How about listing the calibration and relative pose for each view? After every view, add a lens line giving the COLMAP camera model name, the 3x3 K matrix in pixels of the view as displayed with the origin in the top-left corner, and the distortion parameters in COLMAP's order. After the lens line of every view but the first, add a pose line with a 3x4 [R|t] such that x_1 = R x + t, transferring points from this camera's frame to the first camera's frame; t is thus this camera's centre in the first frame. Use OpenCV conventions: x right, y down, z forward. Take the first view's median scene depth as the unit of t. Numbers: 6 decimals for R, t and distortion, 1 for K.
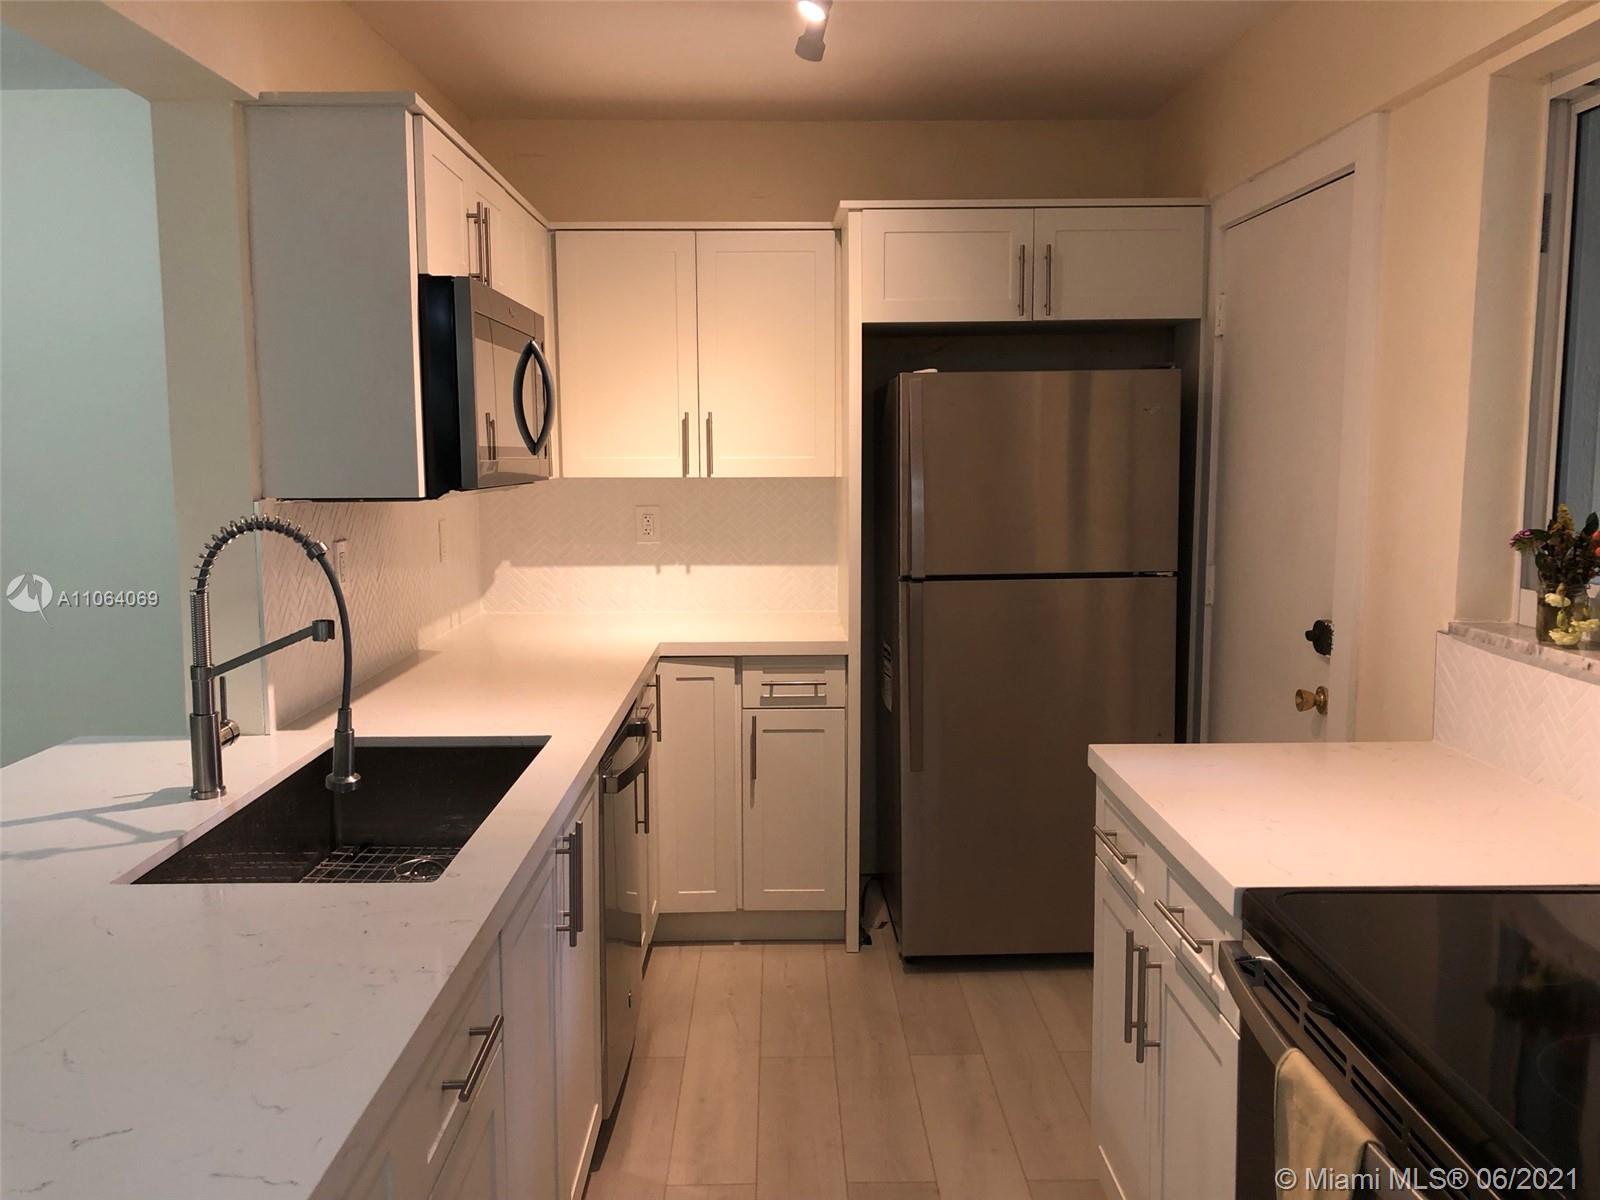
lens RADIAL K [[1303.9, 0, 796.2], [0, 1303.9, 599.1], [0, 0, 1]] dist [0.045099, -0.035913]
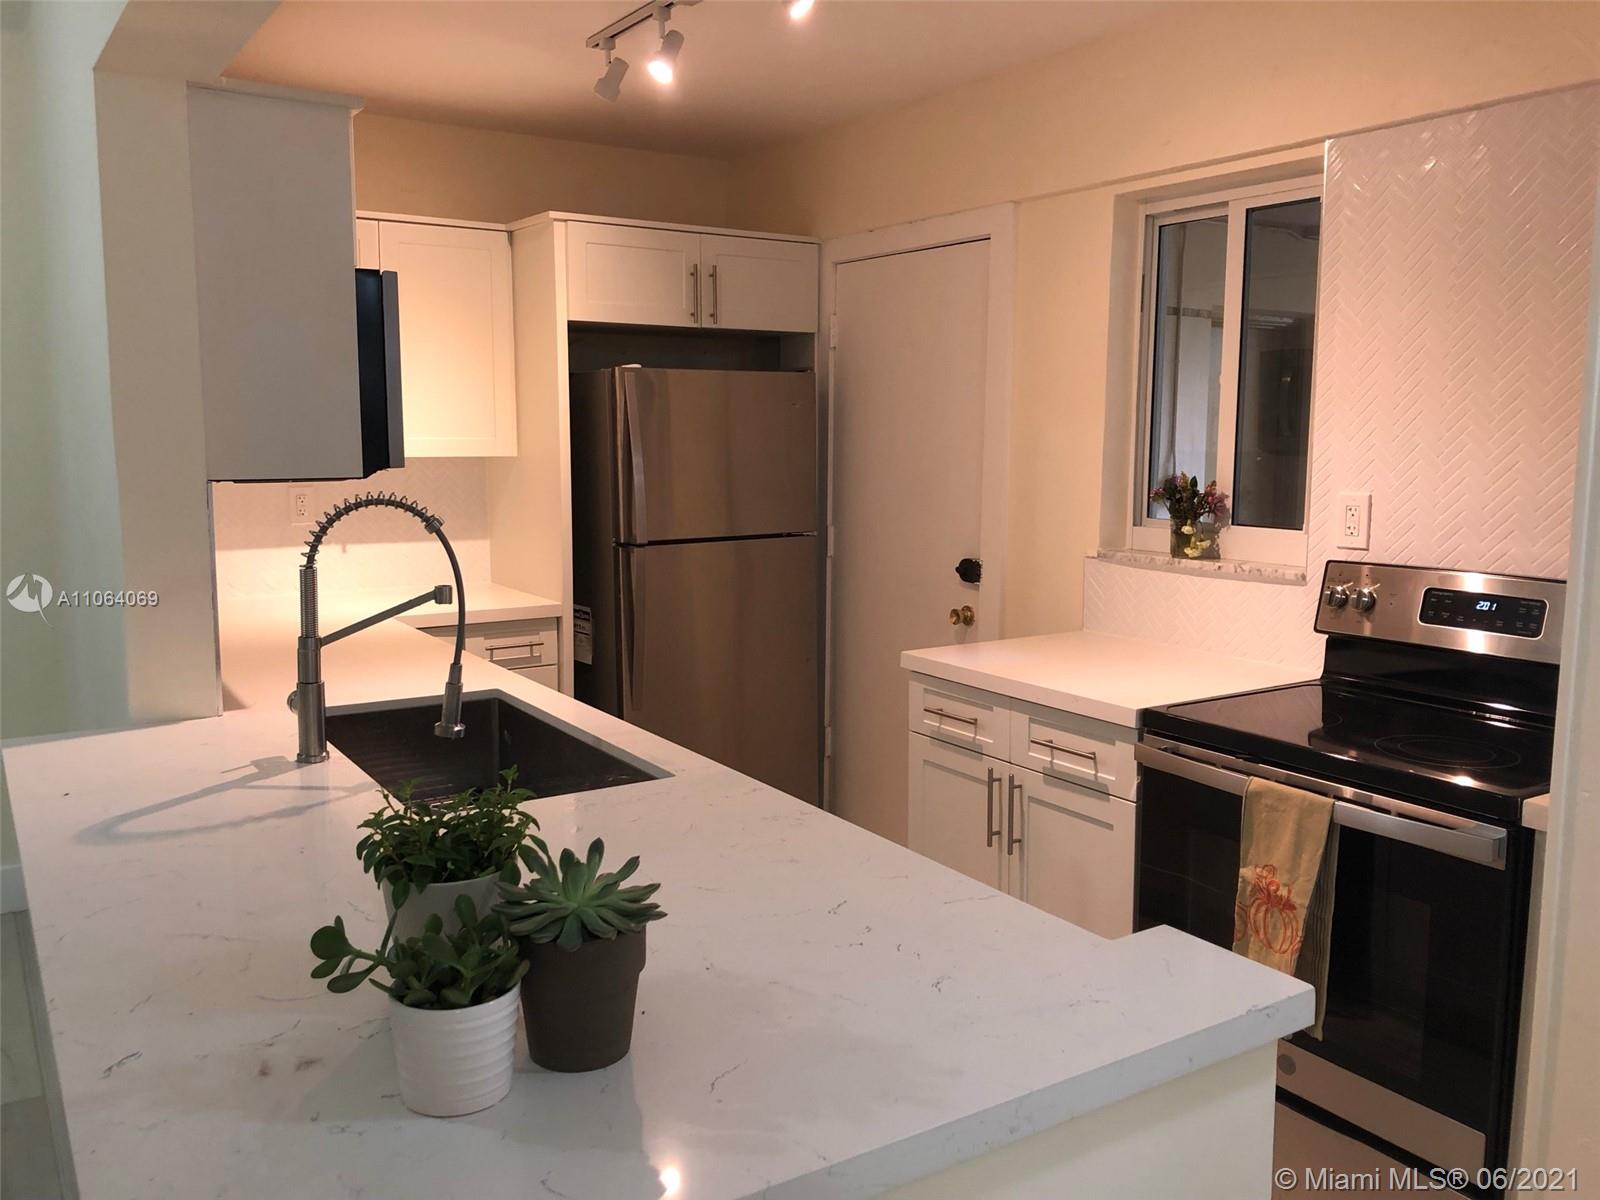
lens RADIAL K [[1303.9, 0, 798.7], [0, 1303.9, 600.7], [0, 0, 1]] dist [0.045099, -0.035913]
pose [[0.838772, -0.063127, 0.540811, -0.427515], [0.055631, 0.997994, 0.030211, 0.007411], [-0.541634, 0.004746, 0.840601, -0.060479]]
